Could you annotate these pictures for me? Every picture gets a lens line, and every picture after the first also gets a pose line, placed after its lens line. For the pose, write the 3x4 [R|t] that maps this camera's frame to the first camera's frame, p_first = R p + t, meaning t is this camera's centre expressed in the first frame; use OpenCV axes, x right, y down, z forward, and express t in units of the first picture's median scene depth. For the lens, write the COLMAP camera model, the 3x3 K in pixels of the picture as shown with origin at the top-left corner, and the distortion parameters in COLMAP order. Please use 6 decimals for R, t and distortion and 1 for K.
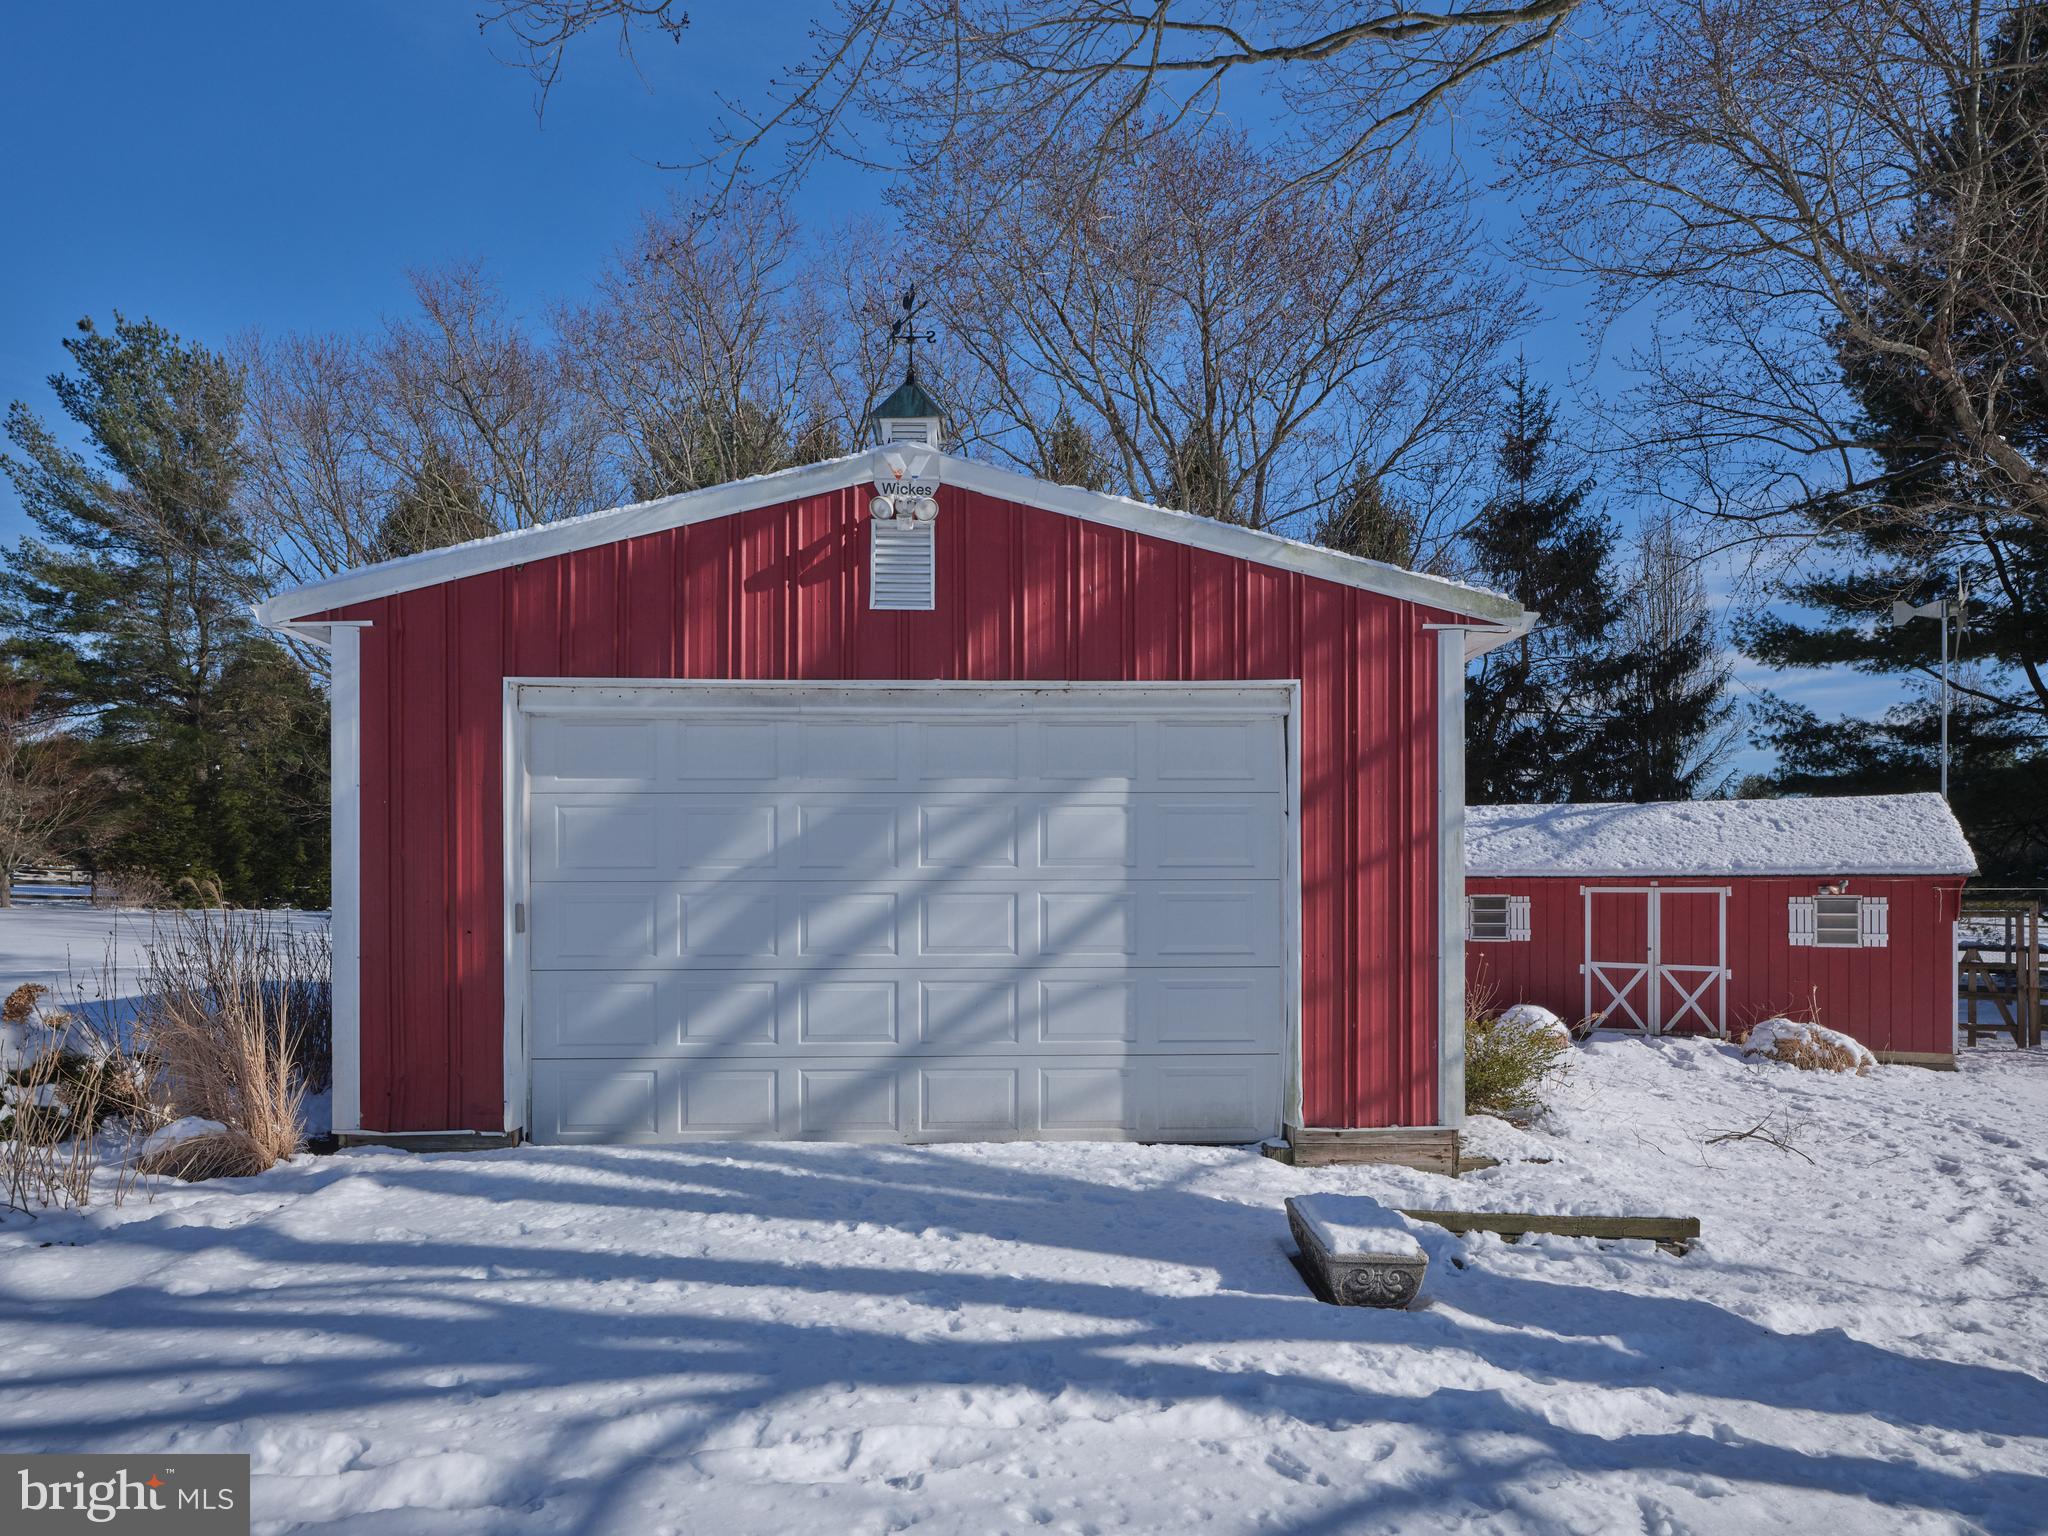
lens RADIAL K [[1209.1, 0, 1024.0], [0, 1209.1, 768.0], [0, 0, 1]] dist [-0.003846, 0.001453]
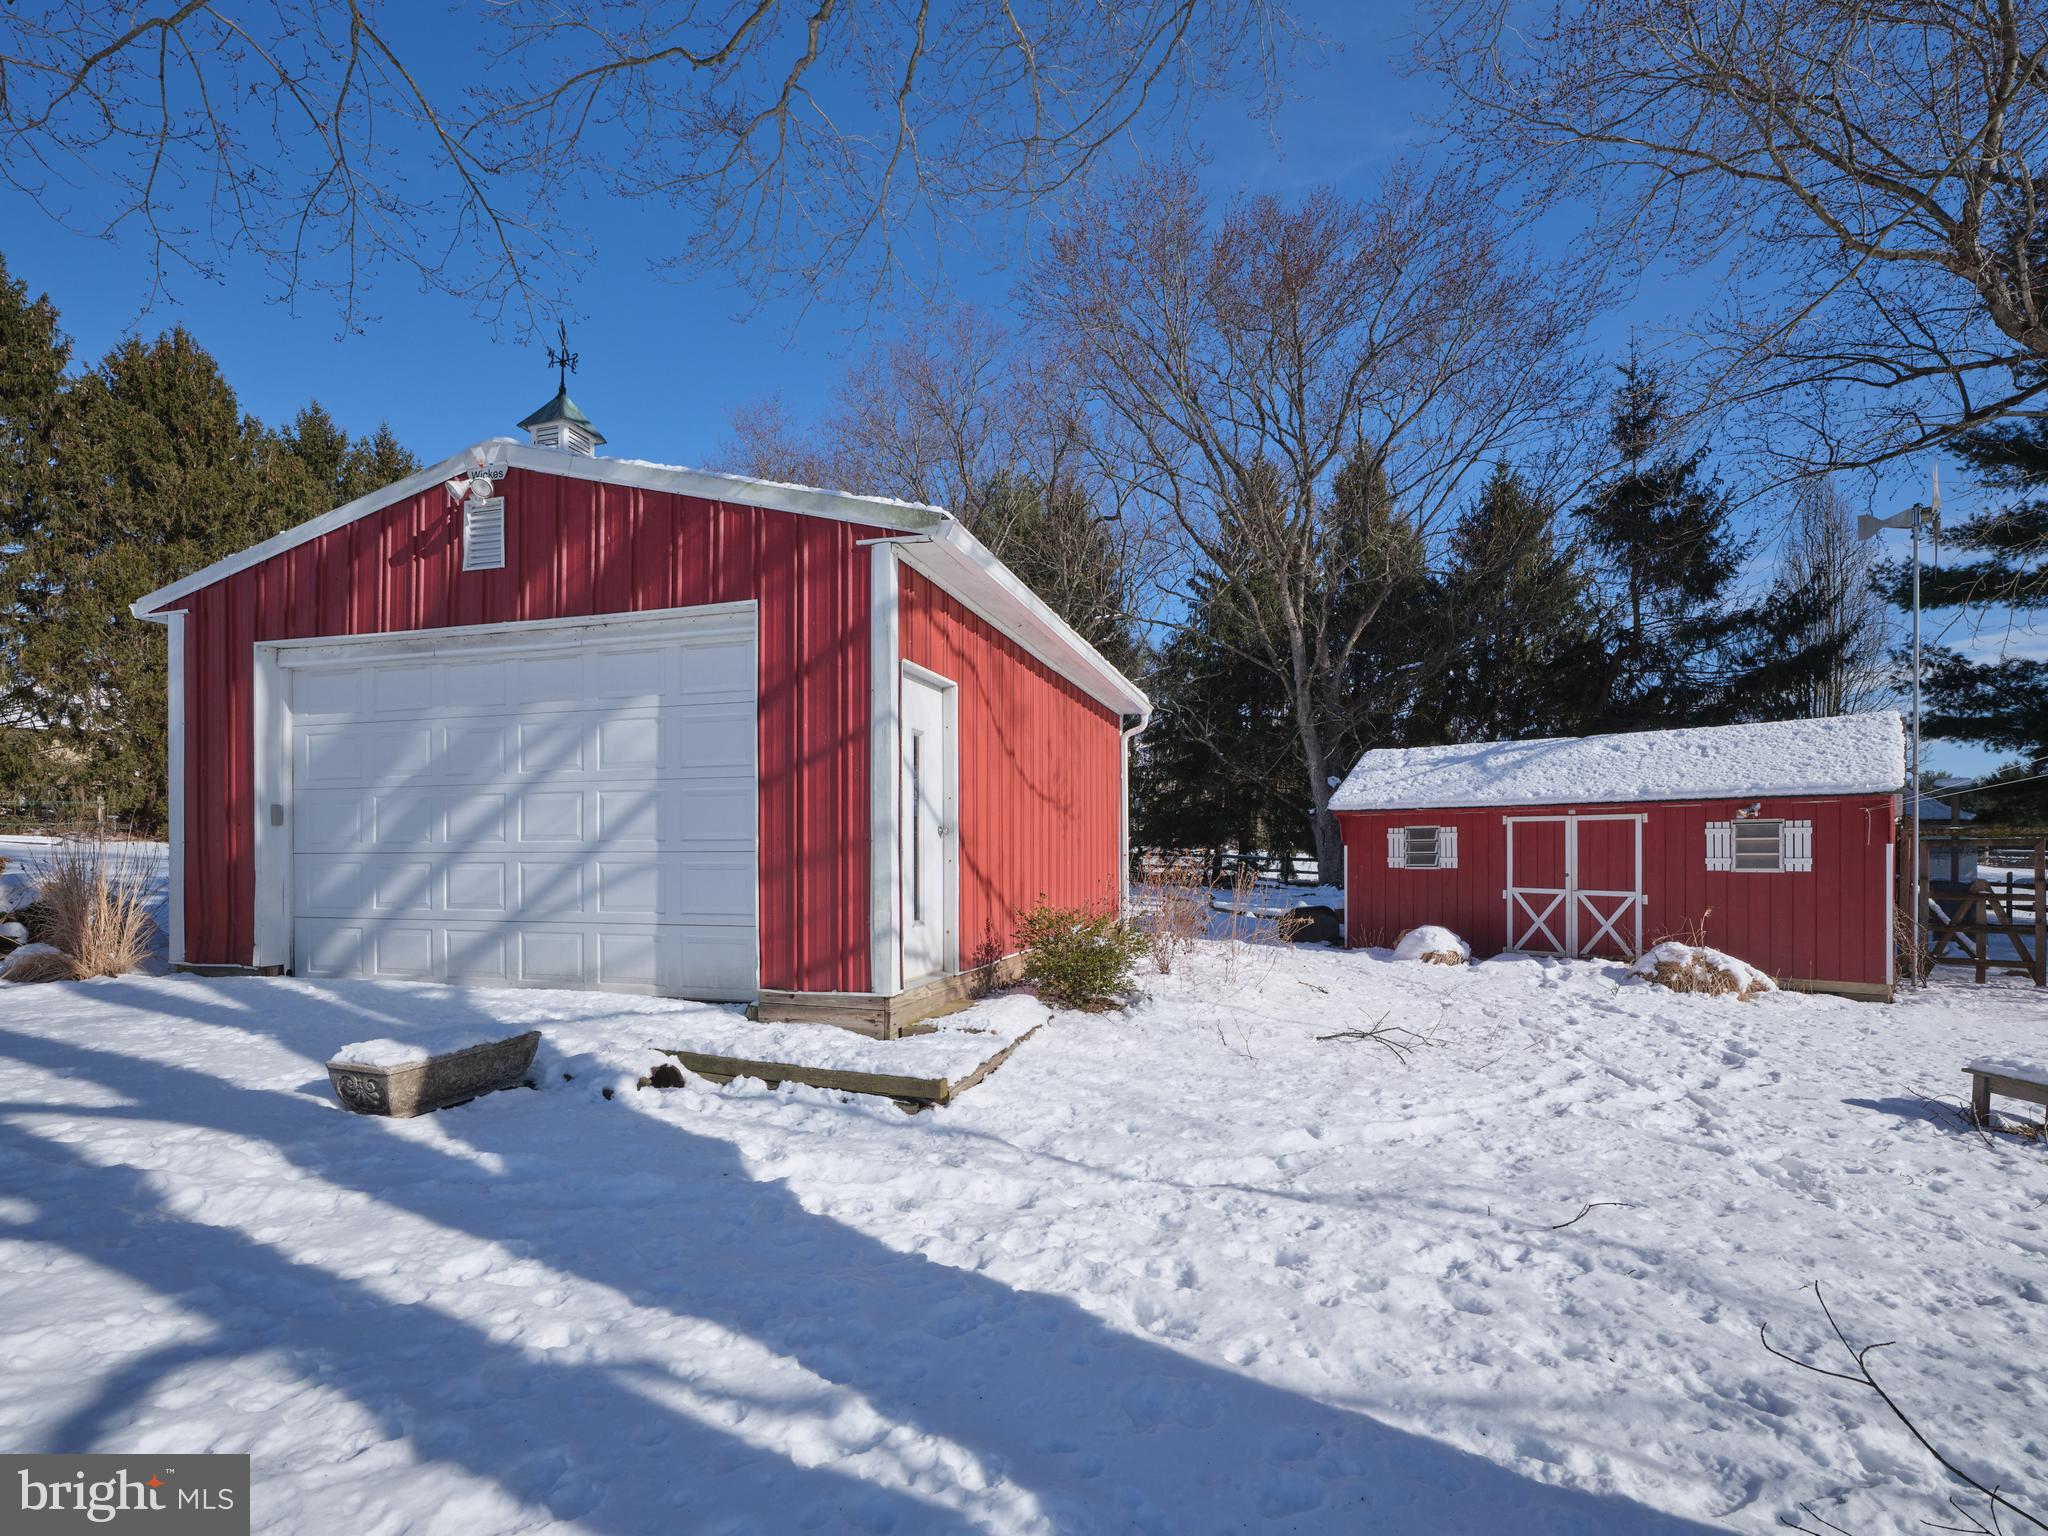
lens RADIAL K [[934.4, 0, 1024.0], [0, 934.4, 768.0], [0, 0, 1]] dist [-0.001068, -0.000981]
pose [[0.954832, -0.026819, -0.295932, 0.365057], [0.030531, 0.999502, 0.007929, 0.043806], [0.295572, -0.016607, 0.955176, 0.113519]]
